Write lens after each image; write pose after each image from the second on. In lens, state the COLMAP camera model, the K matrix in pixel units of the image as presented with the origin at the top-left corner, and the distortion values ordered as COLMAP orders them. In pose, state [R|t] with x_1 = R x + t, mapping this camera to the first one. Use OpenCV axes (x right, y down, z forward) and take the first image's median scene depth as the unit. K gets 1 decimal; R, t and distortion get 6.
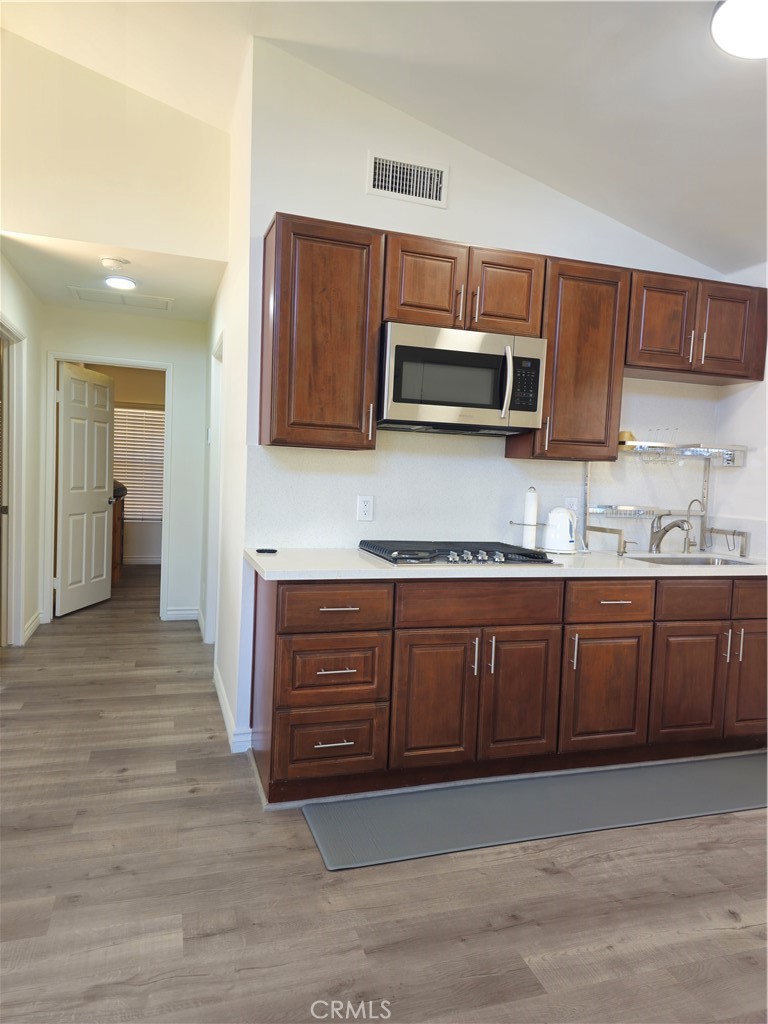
lens RADIAL K [[671.5, 0, 382.6], [0, 671.5, 510.0], [0, 0, 1]] dist [0.054809, -0.038605]
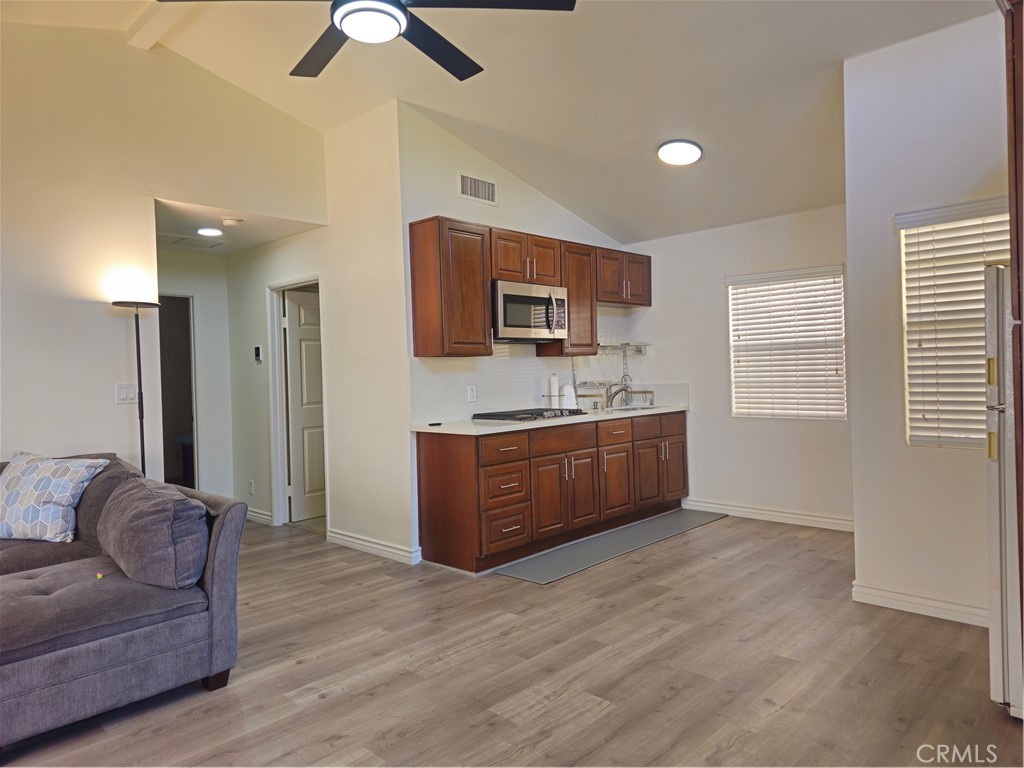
lens RADIAL K [[671.5, 0, 515.0], [0, 671.5, 376.5], [0, 0, 1]] dist [0.054809, -0.038605]
pose [[0.878899, -0.071319, 0.471647, -0.751695], [0.093487, 0.995338, -0.023703, 0.004116], [-0.467758, 0.064926, 0.881469, -0.475368]]
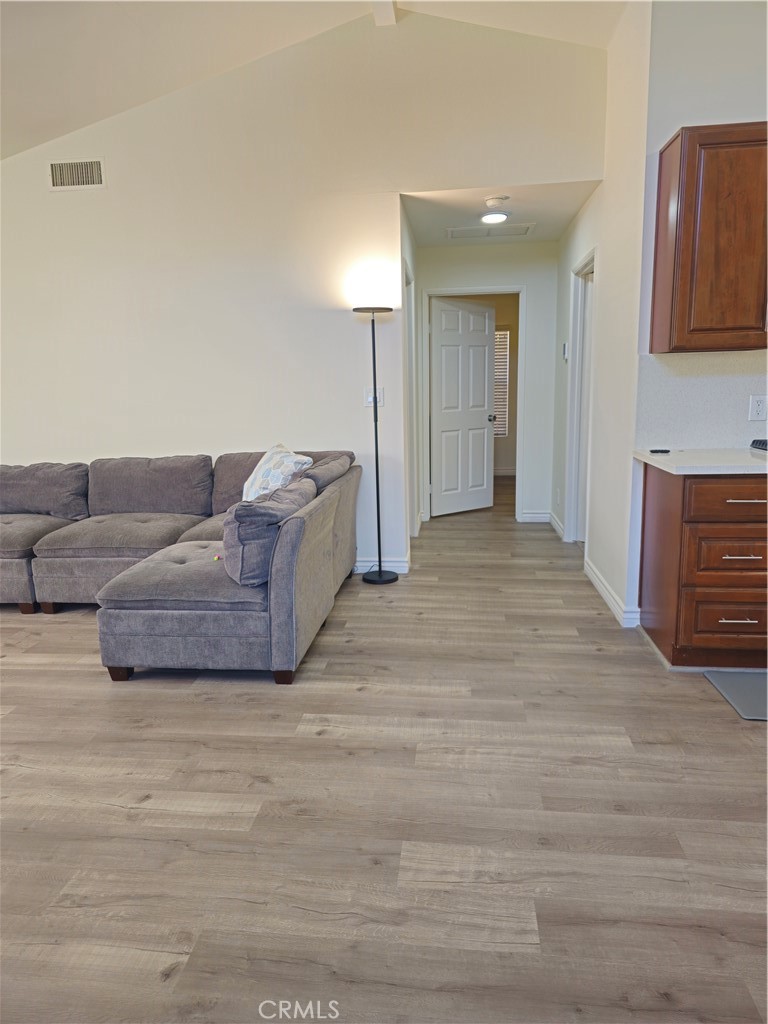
lens RADIAL K [[671.5, 0, 376.0], [0, 671.5, 511.0], [0, 0, 1]] dist [0.054809, -0.038605]
pose [[0.905004, 0.012227, -0.425228, -0.122749], [0.040881, 0.992461, 0.115545, 0.010652], [0.423434, -0.121952, 0.897681, -0.215355]]
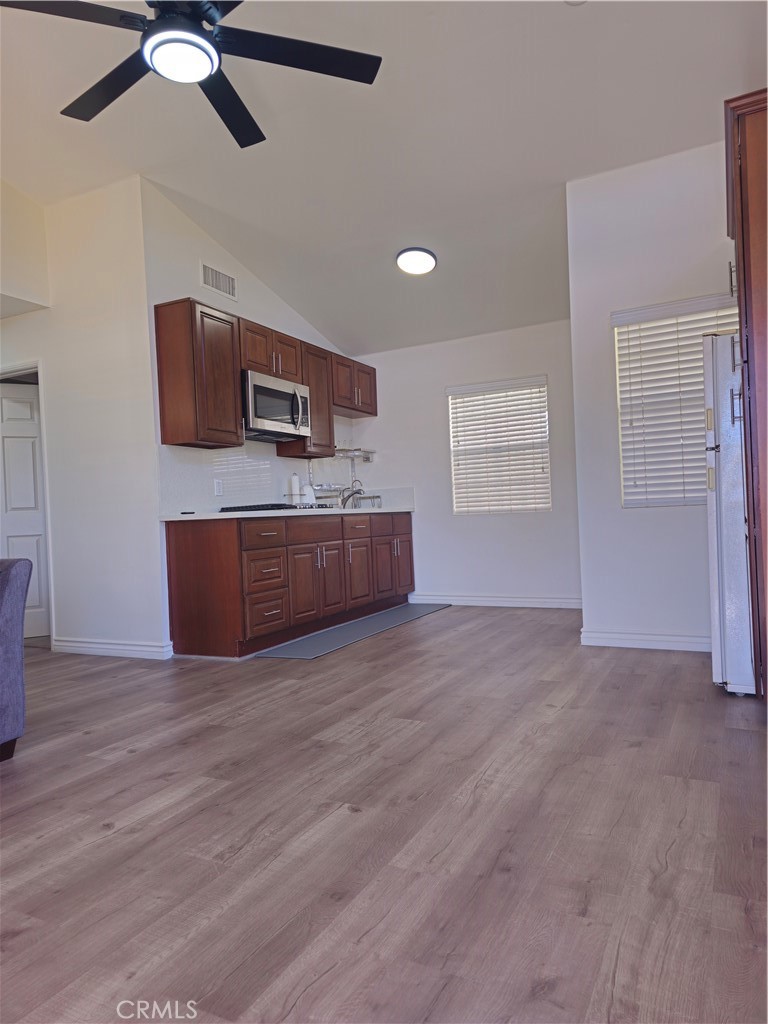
lens RADIAL K [[671.5, 0, 379.4], [0, 671.5, 518.6], [0, 0, 1]] dist [0.054809, -0.038605]
pose [[0.709190, -0.075466, 0.700967, -0.953600], [0.113815, 0.993468, -0.008195, 0.137974], [-0.695770, 0.085592, 0.713147, -0.390055]]
